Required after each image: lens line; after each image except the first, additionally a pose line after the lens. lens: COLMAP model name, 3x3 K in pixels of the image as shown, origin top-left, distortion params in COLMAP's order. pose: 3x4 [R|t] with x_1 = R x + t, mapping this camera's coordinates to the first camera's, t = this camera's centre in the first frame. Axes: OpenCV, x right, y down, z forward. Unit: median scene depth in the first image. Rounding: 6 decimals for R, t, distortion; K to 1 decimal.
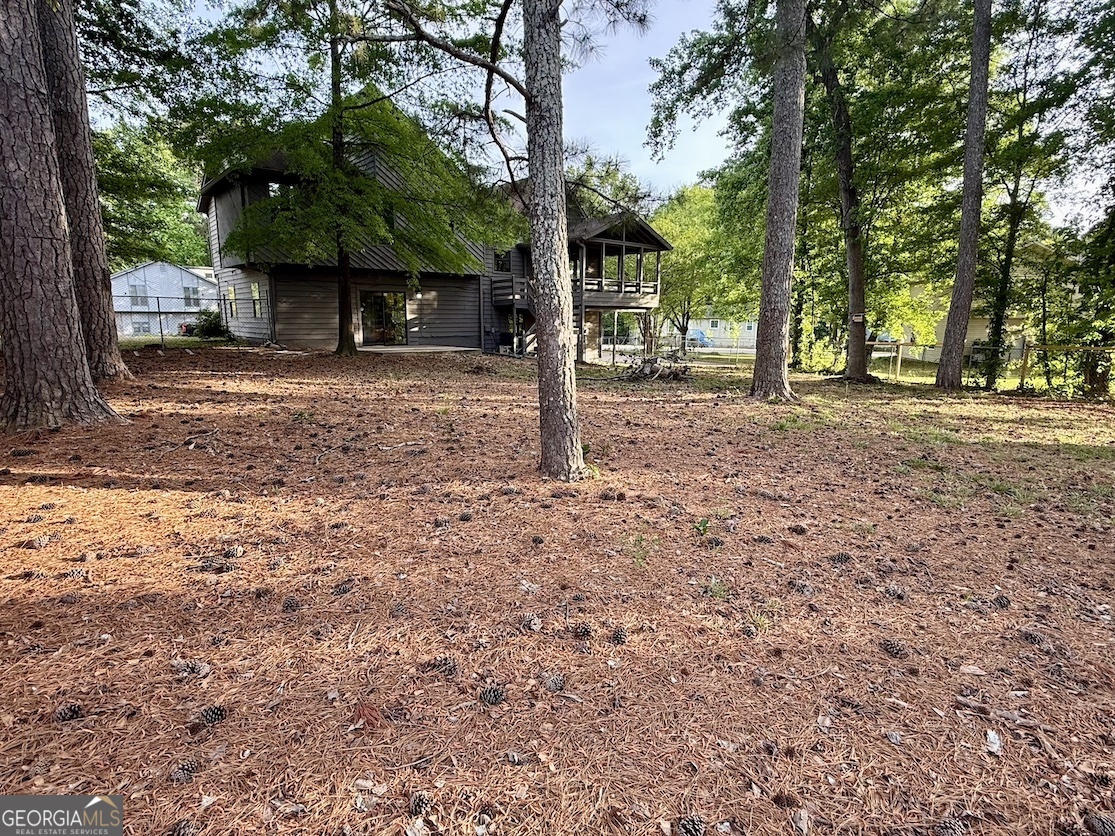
lens RADIAL K [[583.1, 0, 562.0], [0, 583.1, 416.8], [0, 0, 1]] dist [-0.002592, 0.000002]
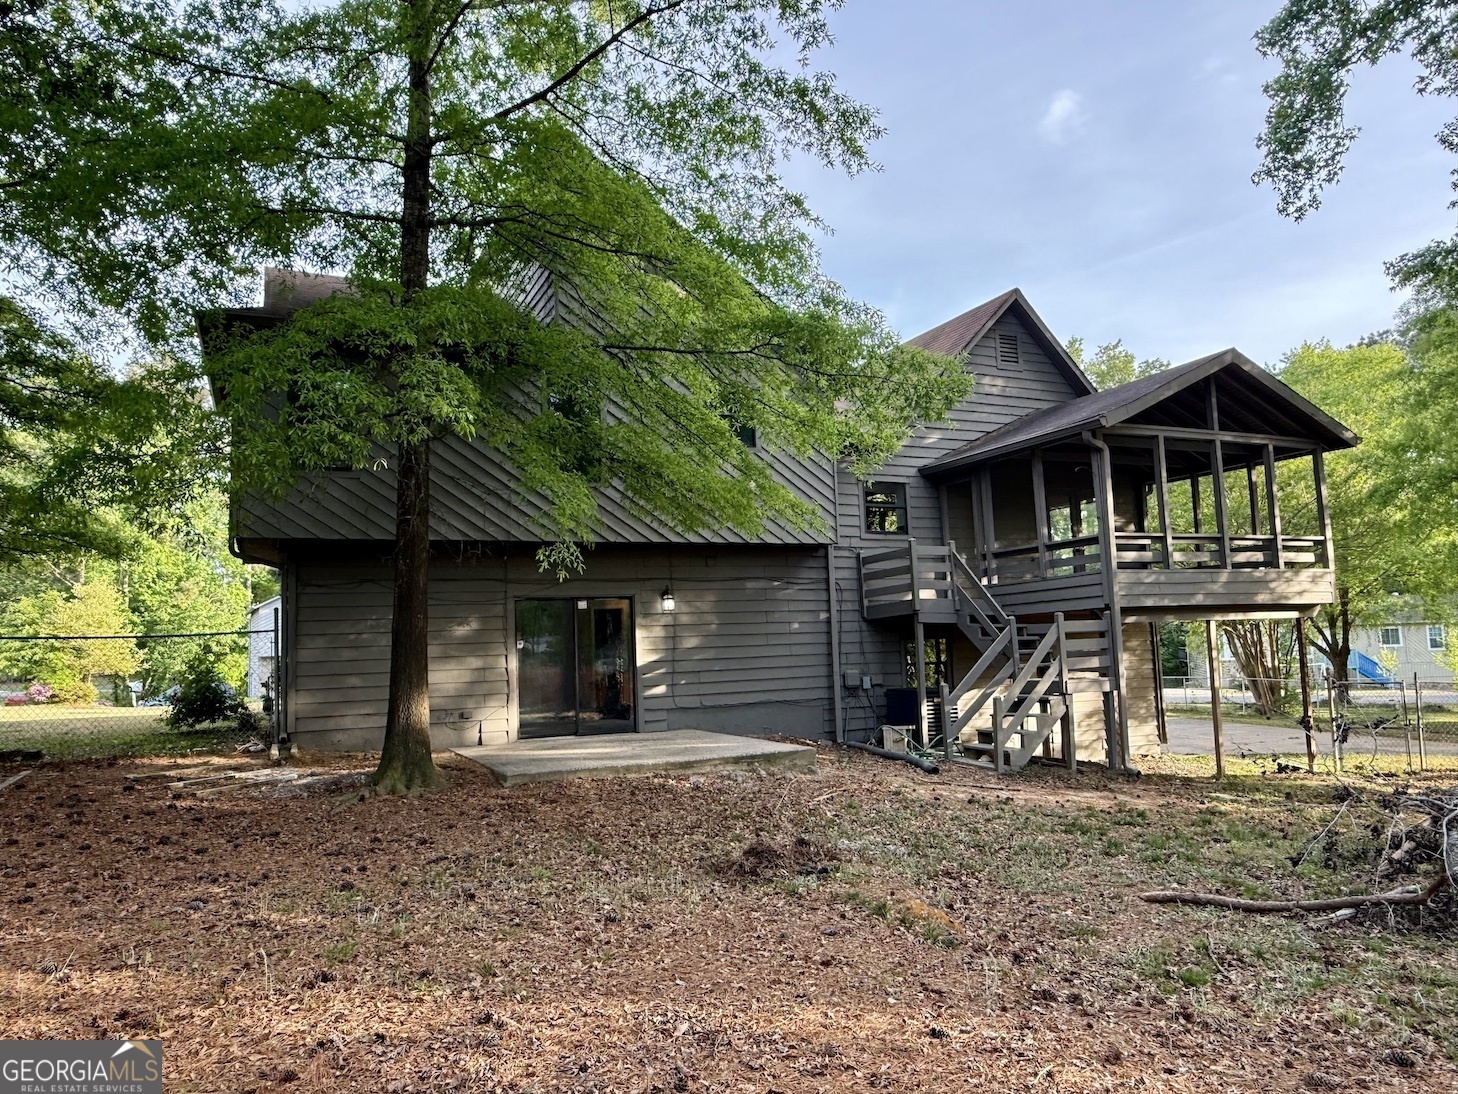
lens RADIAL K [[989.2, 0, 731.3], [0, 989.2, 556.7], [0, 0, 1]] dist [0.010825, 0.001531]
pose [[0.952170, -0.064606, -0.298661, -0.003854], [-0.012137, 0.968626, -0.248225, -0.067548], [0.305328, 0.239977, 0.921513, 0.359965]]
